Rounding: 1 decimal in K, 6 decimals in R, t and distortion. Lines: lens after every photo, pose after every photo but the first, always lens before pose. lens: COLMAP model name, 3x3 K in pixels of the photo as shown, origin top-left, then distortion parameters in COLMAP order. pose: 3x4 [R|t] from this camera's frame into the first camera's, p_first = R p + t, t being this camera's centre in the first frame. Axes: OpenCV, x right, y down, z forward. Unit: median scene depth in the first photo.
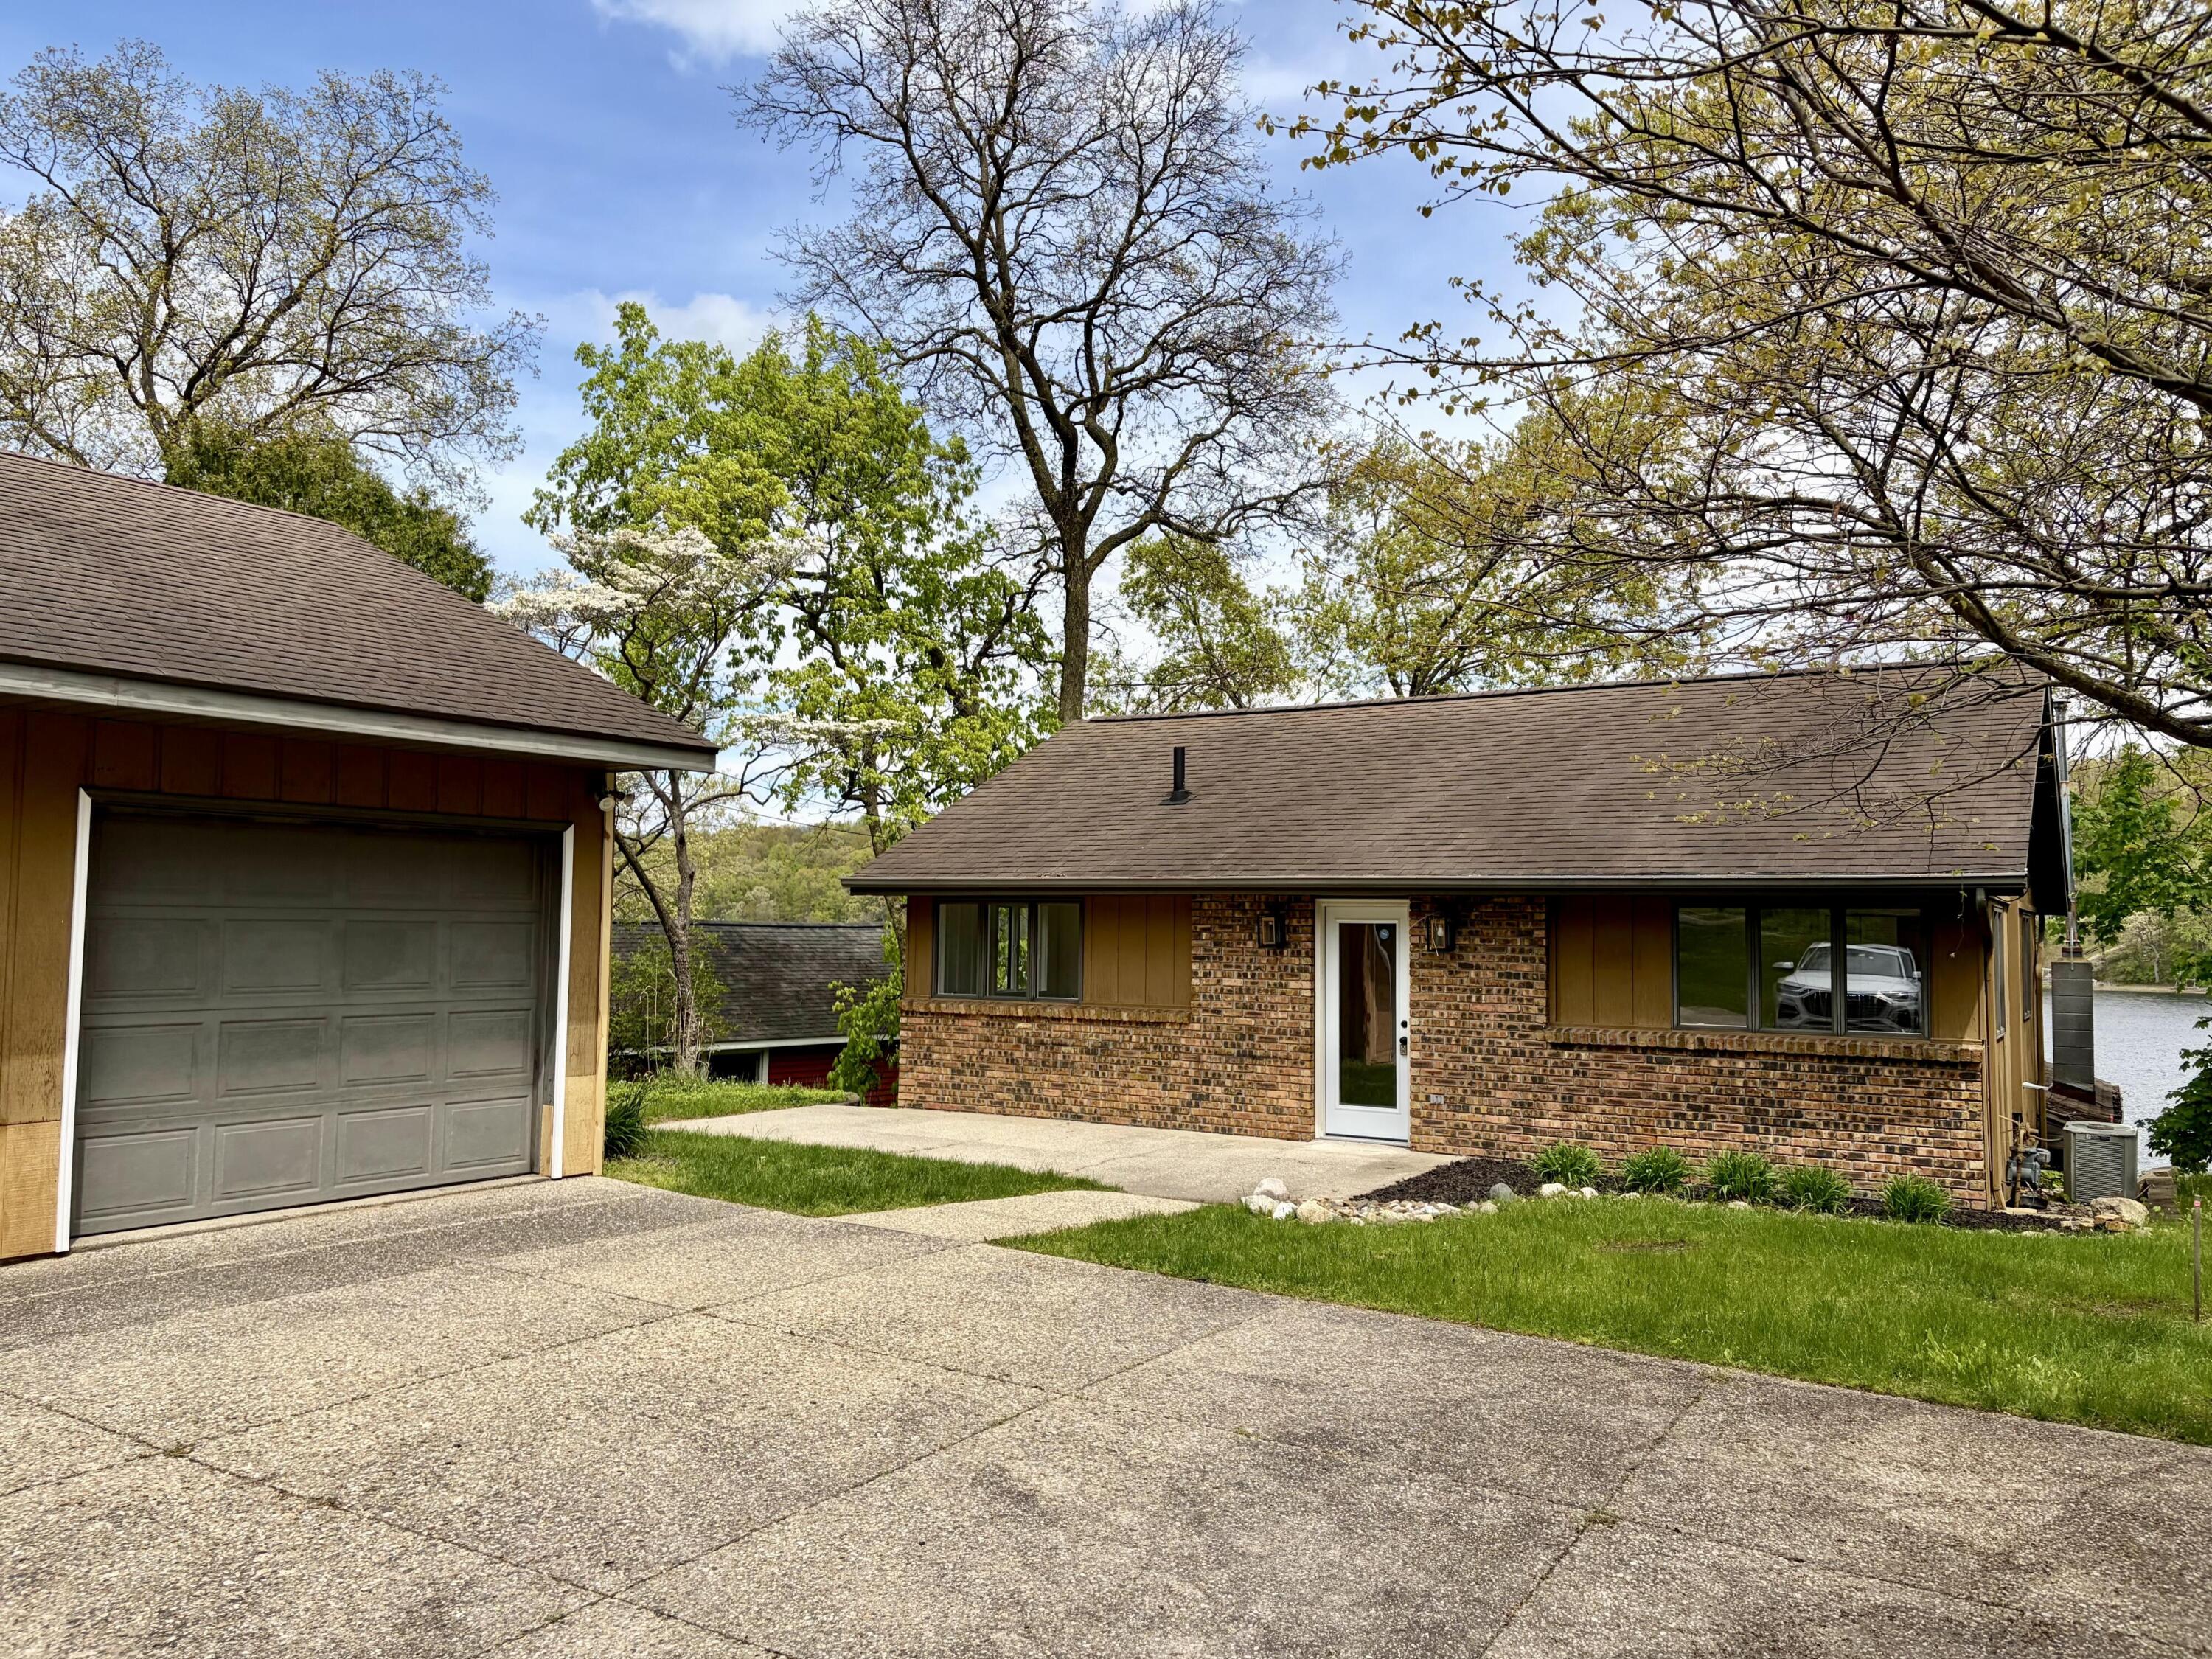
lens RADIAL K [[1670.6, 0, 1103.6], [0, 1670.6, 825.0], [0, 0, 1]] dist [0.030519, -0.026611]
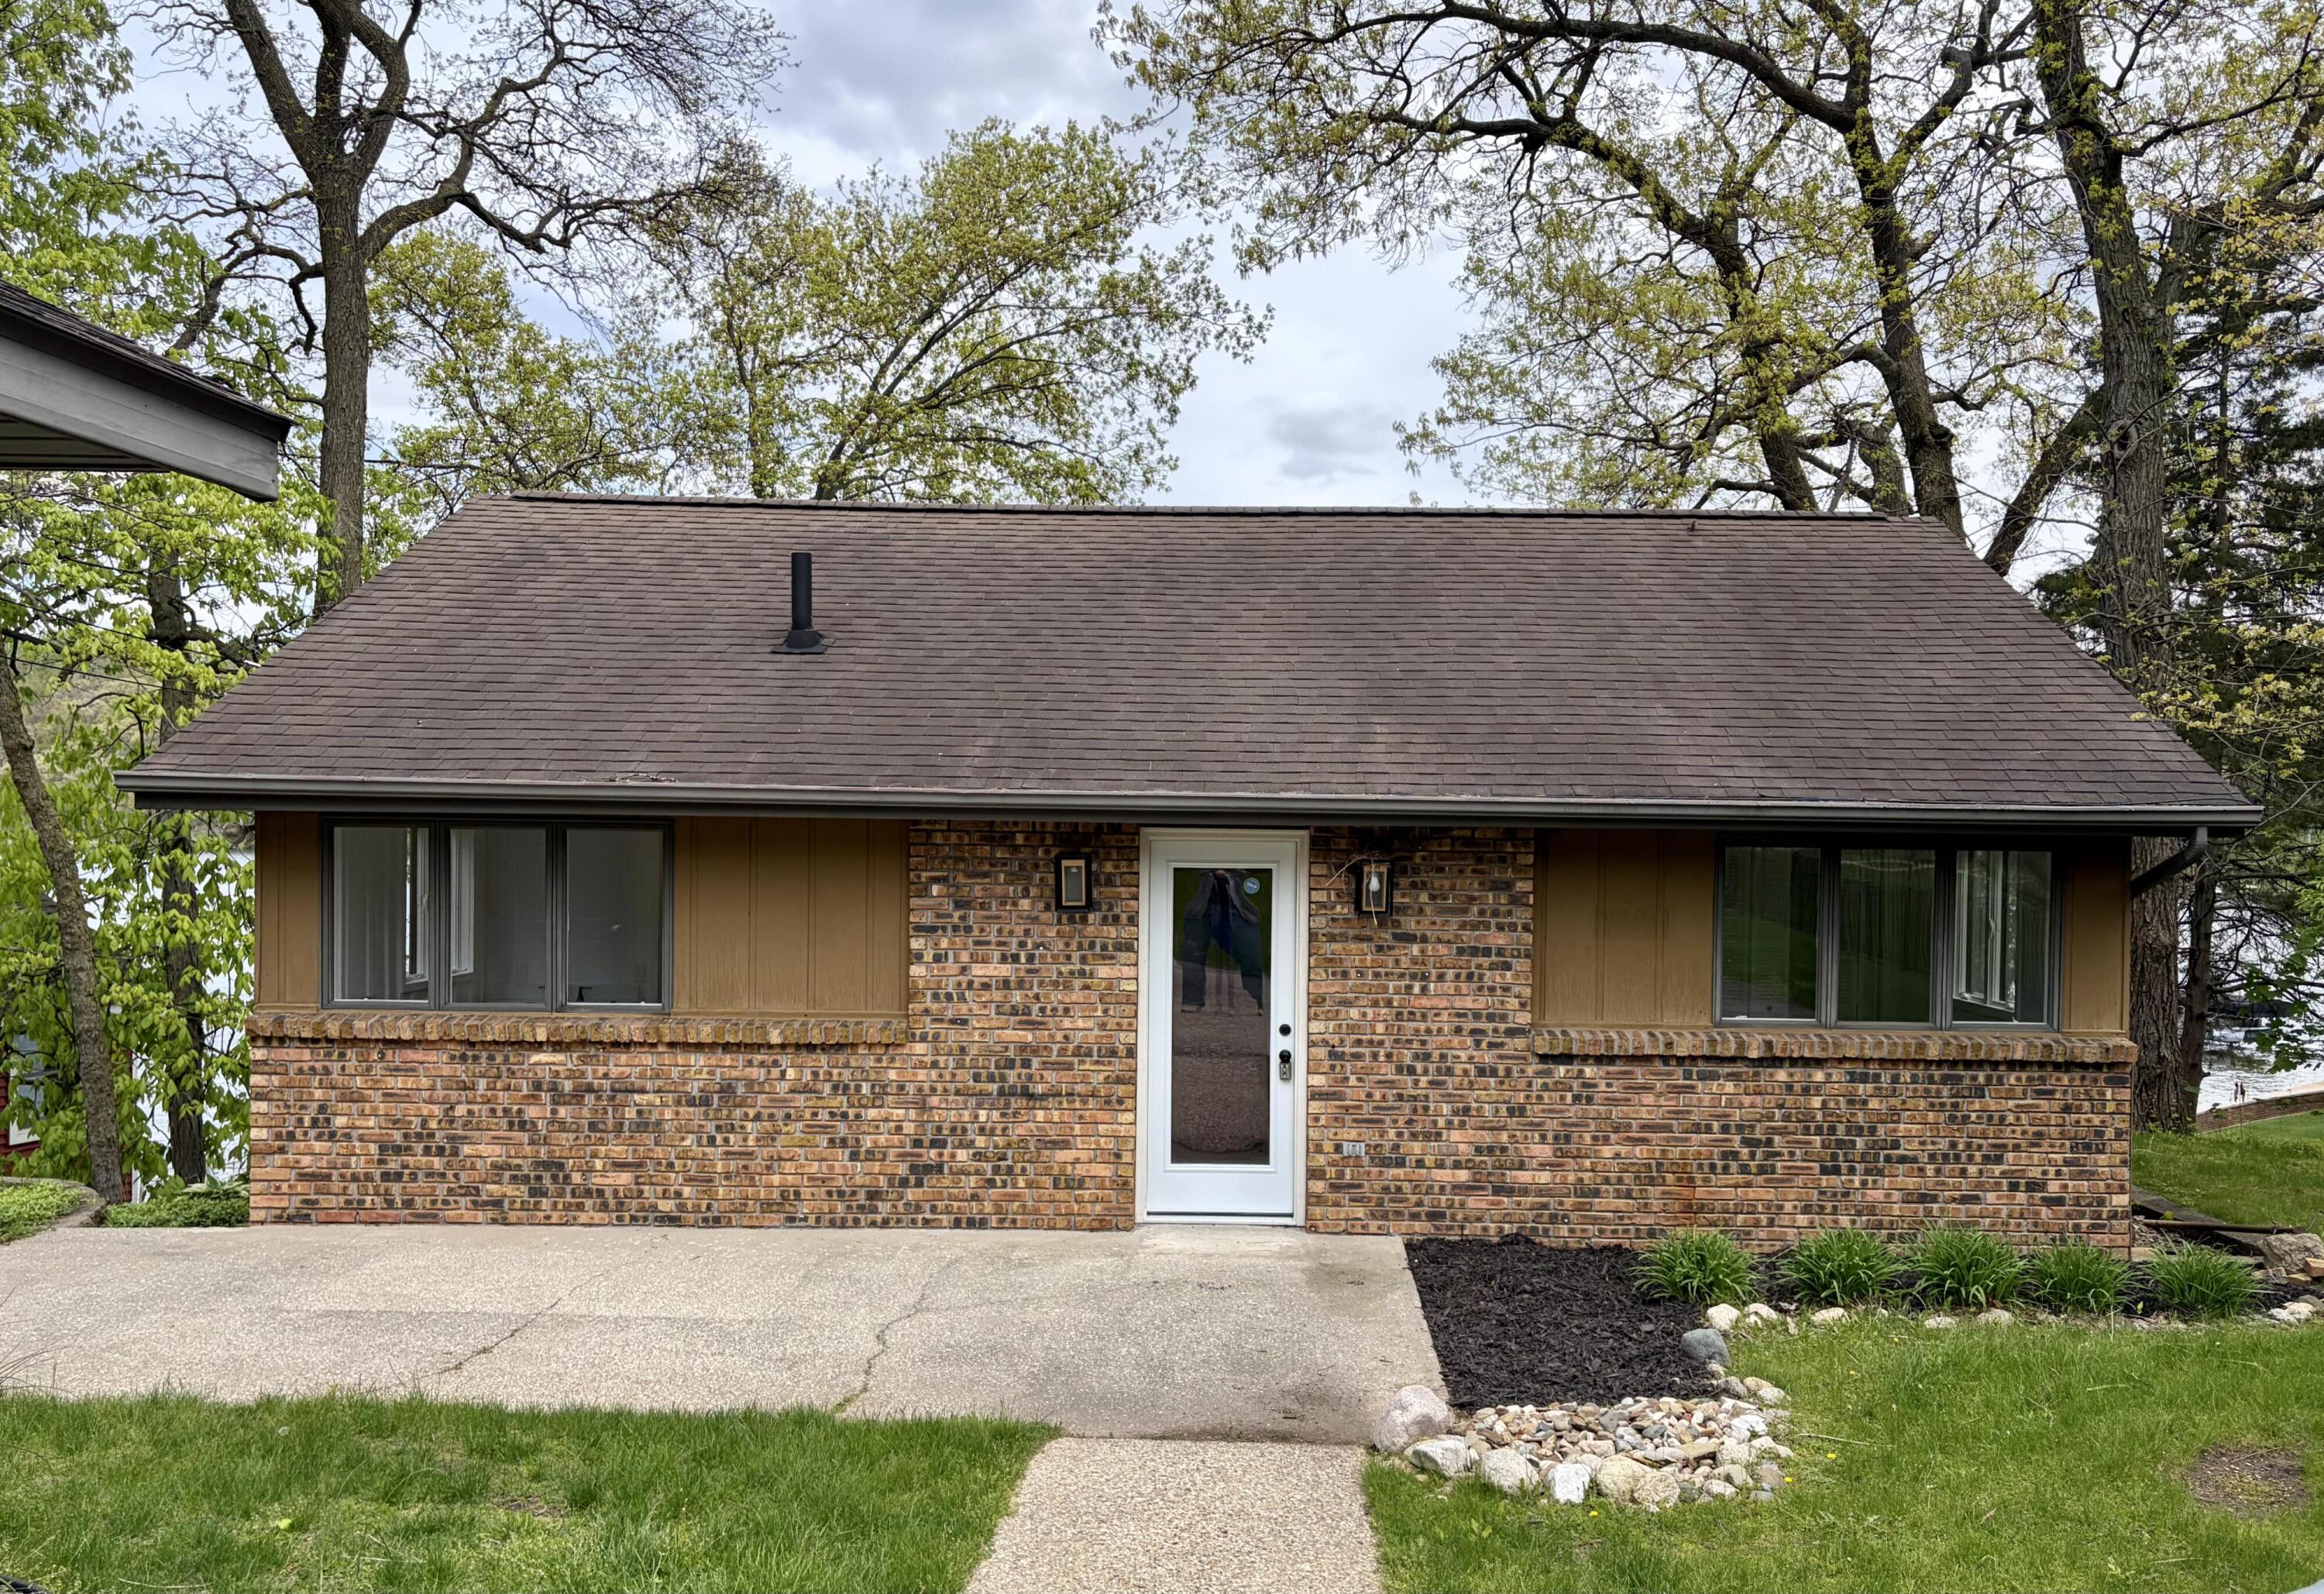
lens RADIAL K [[1792.2, 0, 1170.0], [0, 1792.2, 843.2], [0, 0, 1]] dist [0.040831, -0.022210]
pose [[0.845790, -0.011982, 0.533382, -0.216029], [-0.036129, 0.996166, 0.079670, -0.001439], [-0.532292, -0.086654, 0.842114, 0.481867]]
